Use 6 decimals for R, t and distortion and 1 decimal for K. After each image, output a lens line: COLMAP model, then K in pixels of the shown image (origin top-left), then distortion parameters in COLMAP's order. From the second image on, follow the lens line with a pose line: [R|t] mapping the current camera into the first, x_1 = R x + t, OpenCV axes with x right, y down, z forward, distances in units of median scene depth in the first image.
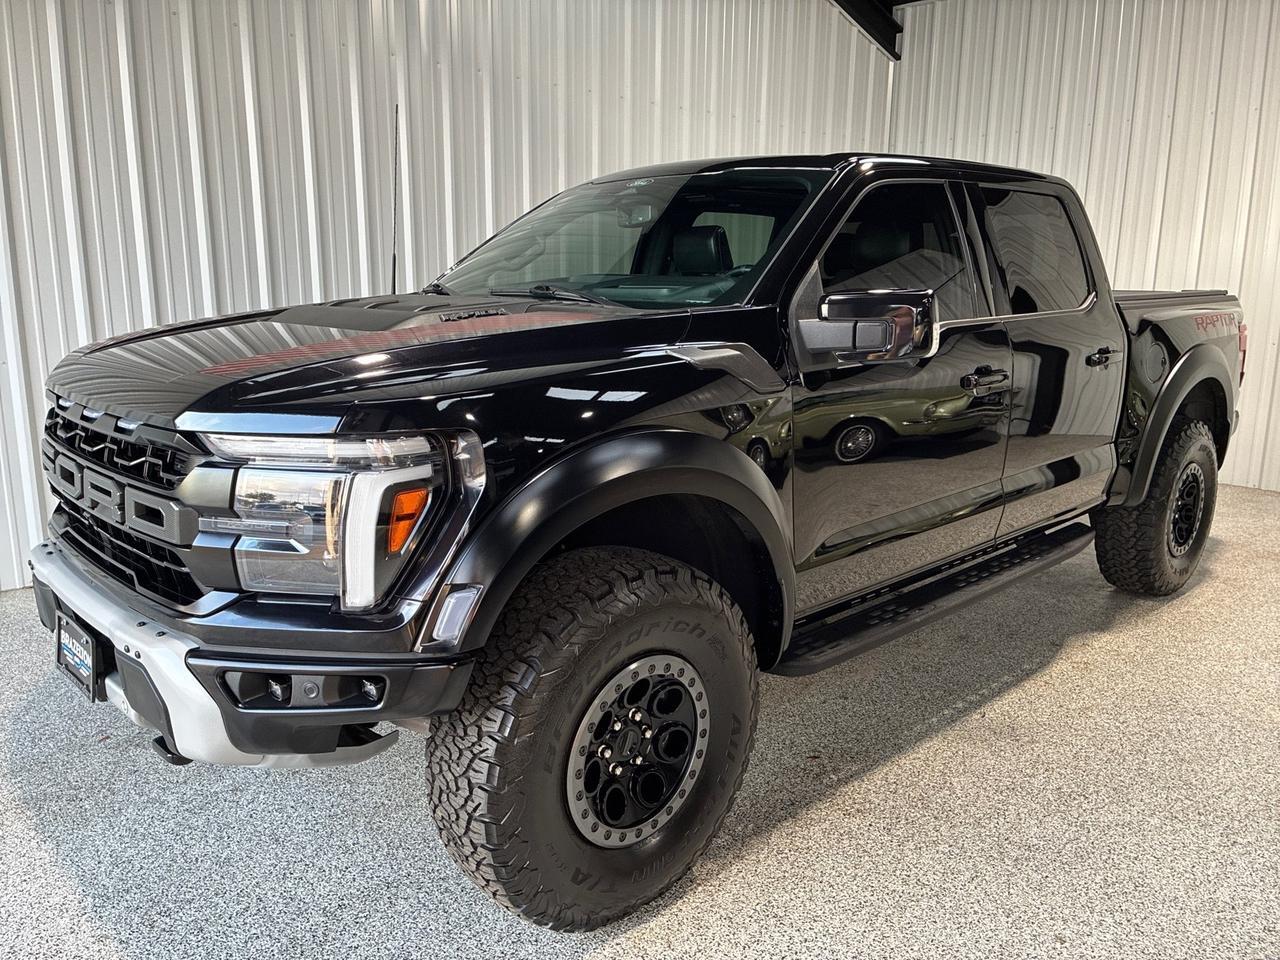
lens RADIAL K [[968.6, 0, 640.3], [0, 968.6, 472.8], [0, 0, 1]] dist [0.091386, -0.129886]
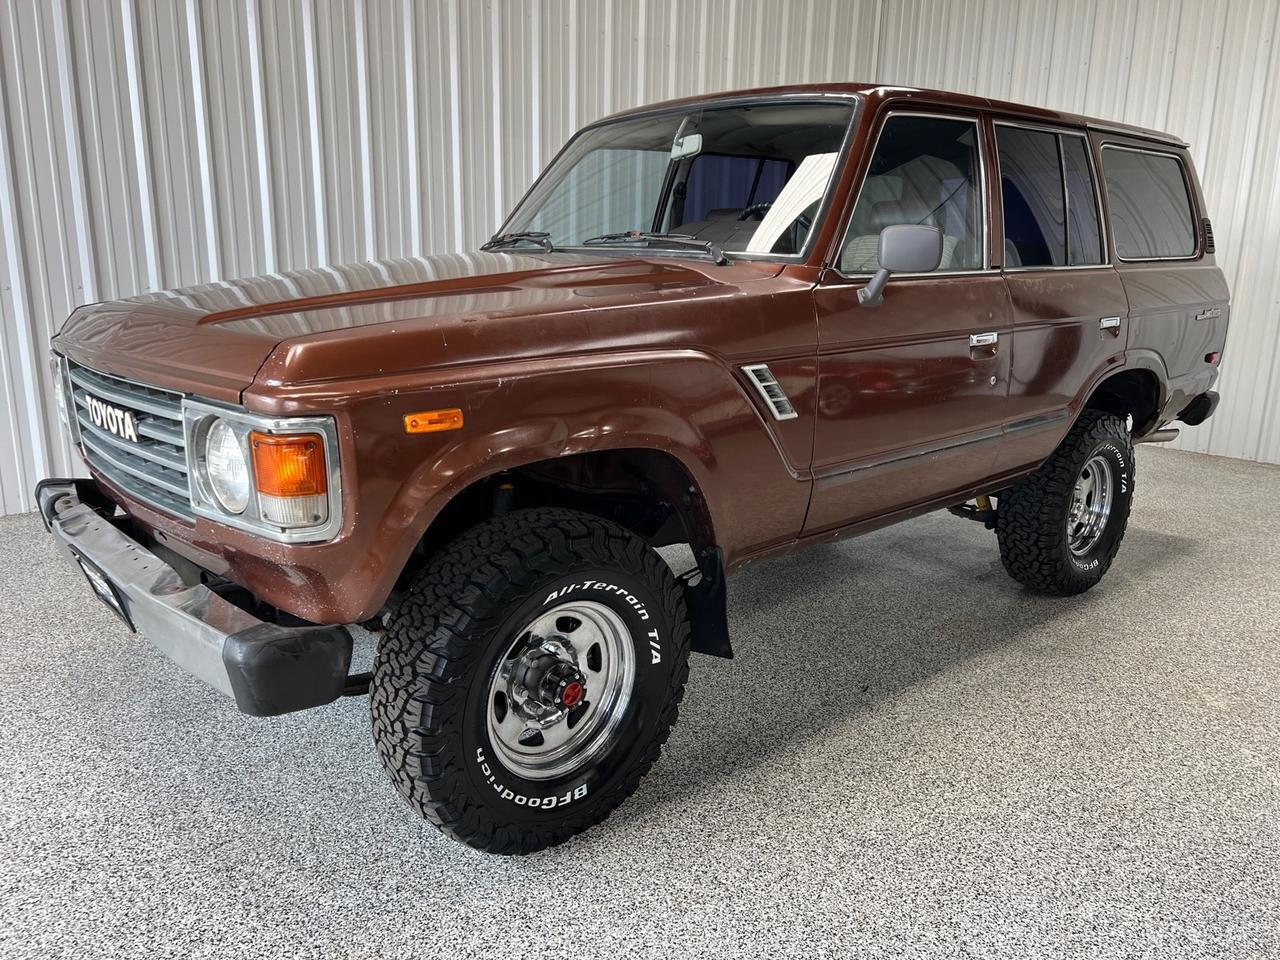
lens RADIAL K [[970.7, 0, 640.0], [0, 970.7, 480.0], [0, 0, 1]] dist [0.046801, -0.049195]
pose [[0.999291, 0.017004, -0.033597, 0.237509], [-0.016132, 0.999530, 0.026063, 0.055511], [0.034024, -0.025503, 0.999096, 0.174765]]
